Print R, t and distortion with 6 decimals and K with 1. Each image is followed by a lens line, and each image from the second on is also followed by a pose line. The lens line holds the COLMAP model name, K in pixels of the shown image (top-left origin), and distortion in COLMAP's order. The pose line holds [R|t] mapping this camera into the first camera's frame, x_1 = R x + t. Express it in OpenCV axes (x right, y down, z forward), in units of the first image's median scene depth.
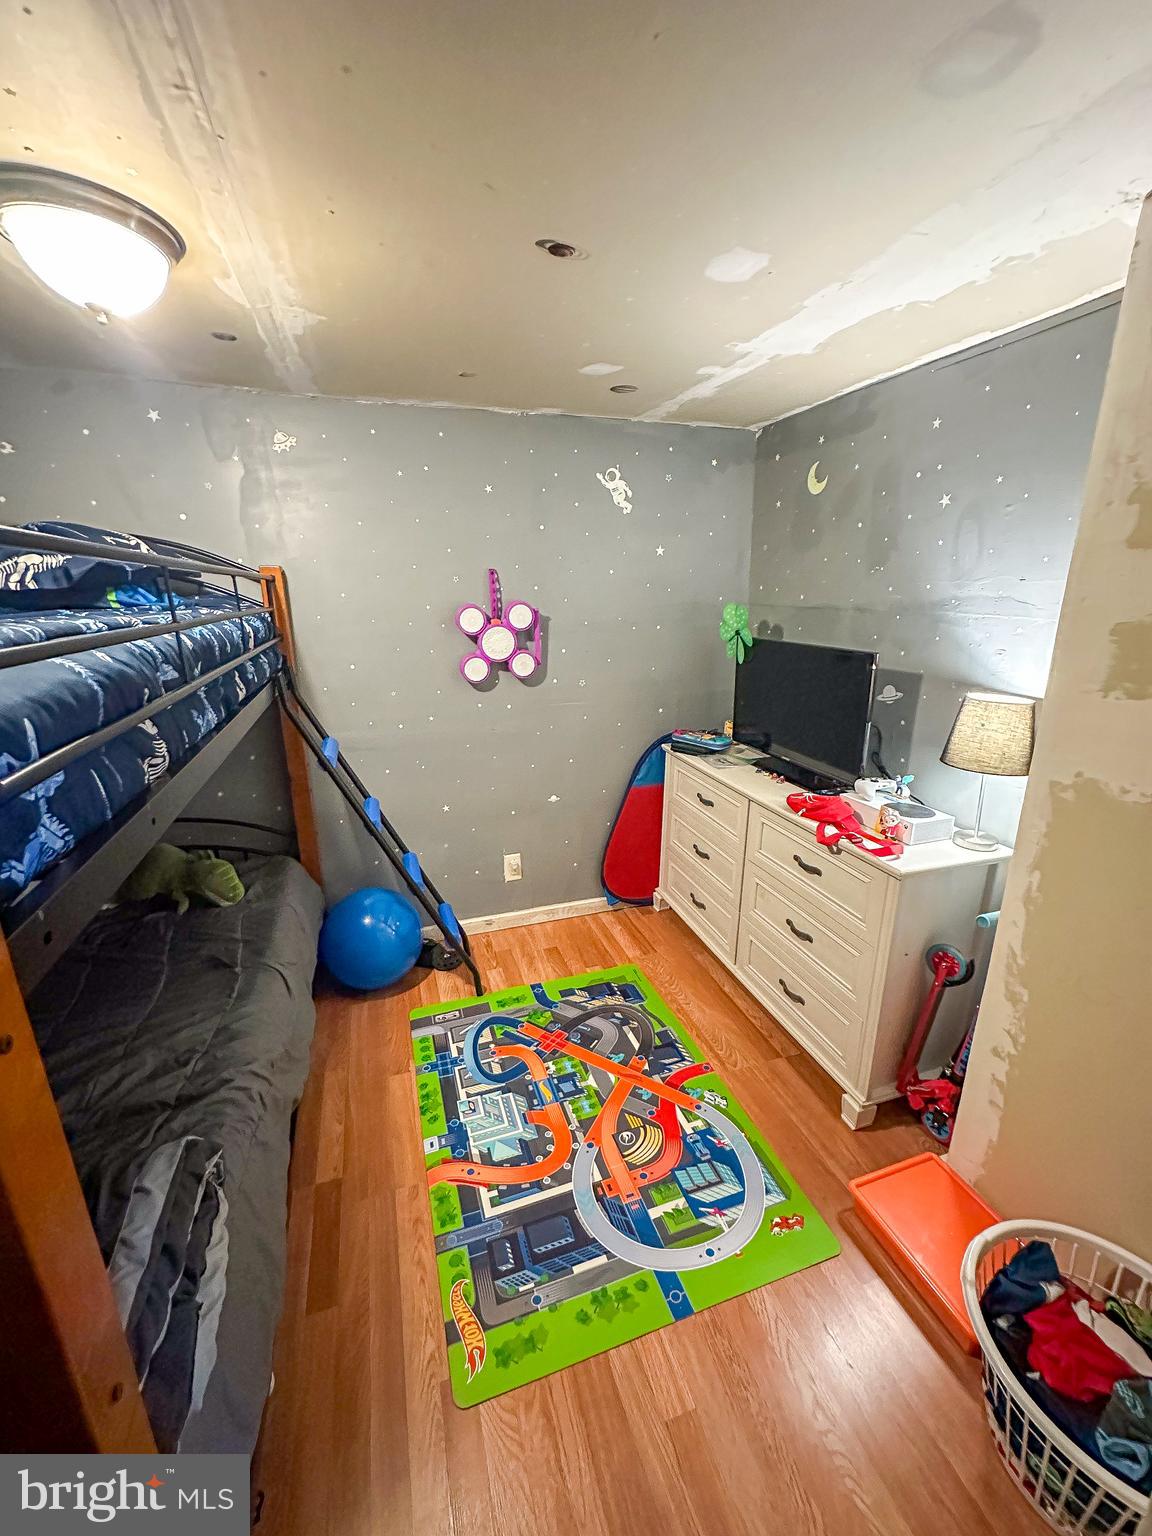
lens RADIAL K [[620.9, 0, 570.2], [0, 620.9, 765.1], [0, 0, 1]] dist [-0.003584, 0.001406]
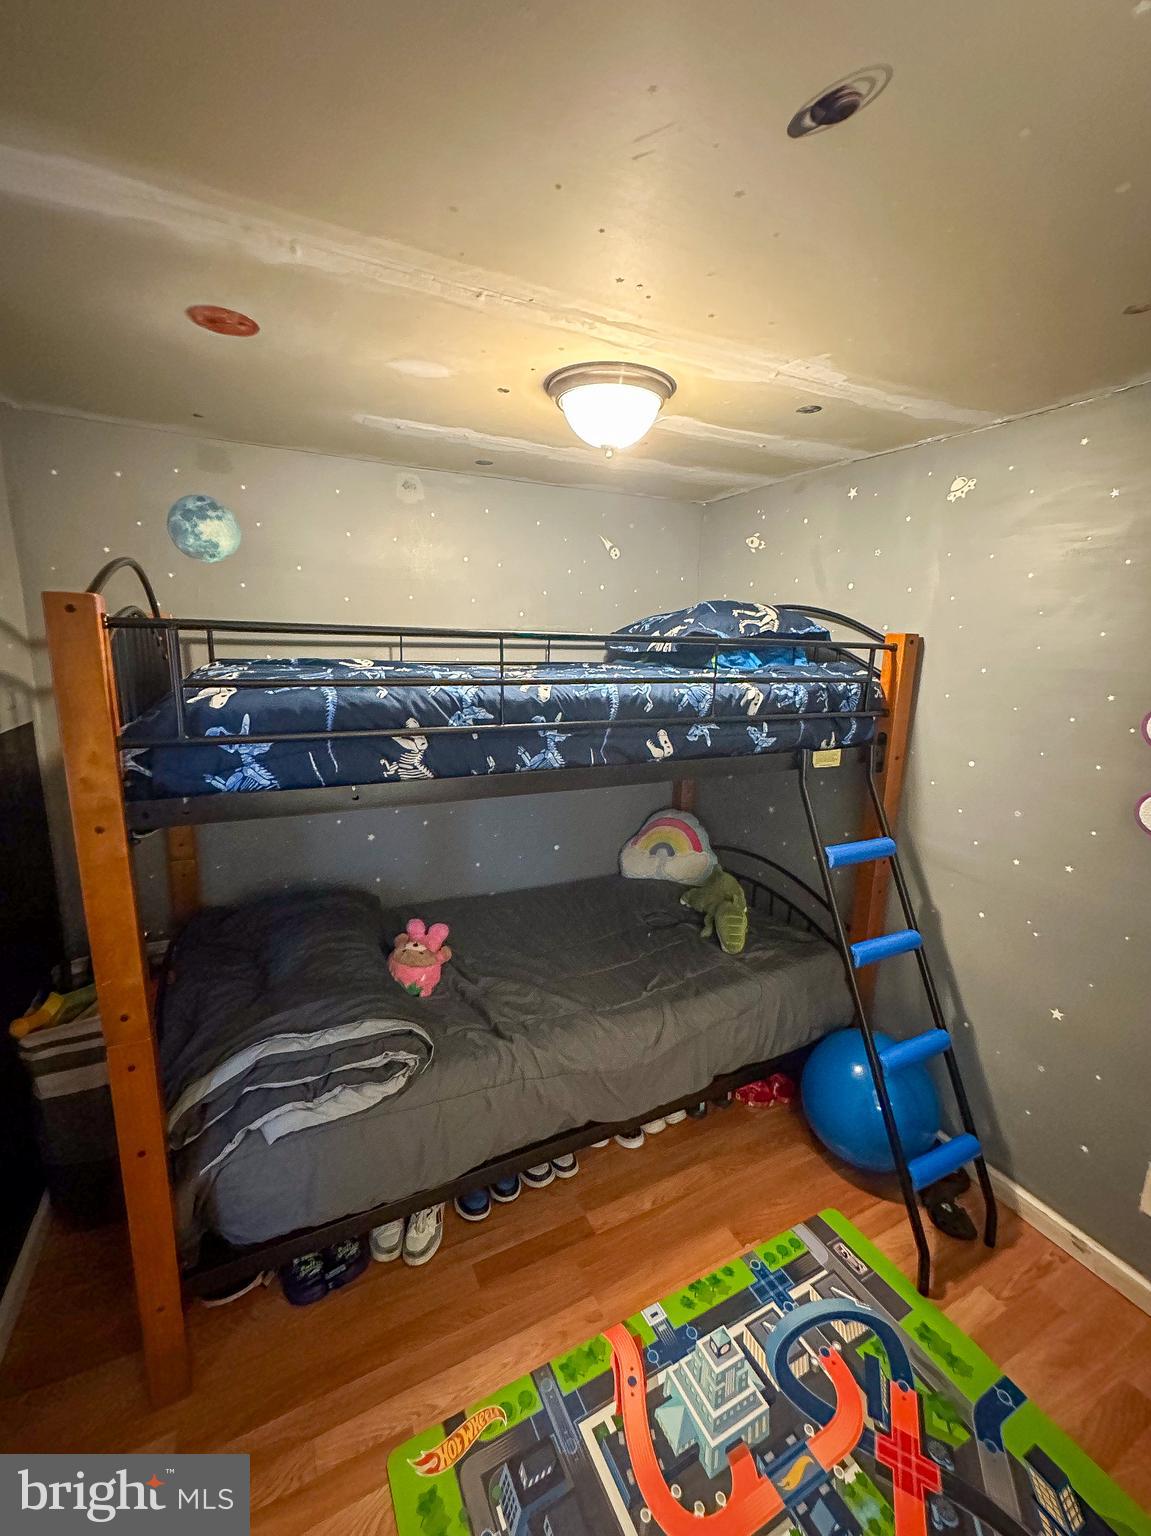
lens RADIAL K [[620.9, 0, 569.7], [0, 620.9, 765.1], [0, 0, 1]] dist [-0.003584, 0.001406]
pose [[0.152209, 0.203121, -0.967251, 0.378826], [-0.294420, 0.943541, 0.151811, -0.160618], [0.943477, 0.261671, 0.203419, 0.487403]]
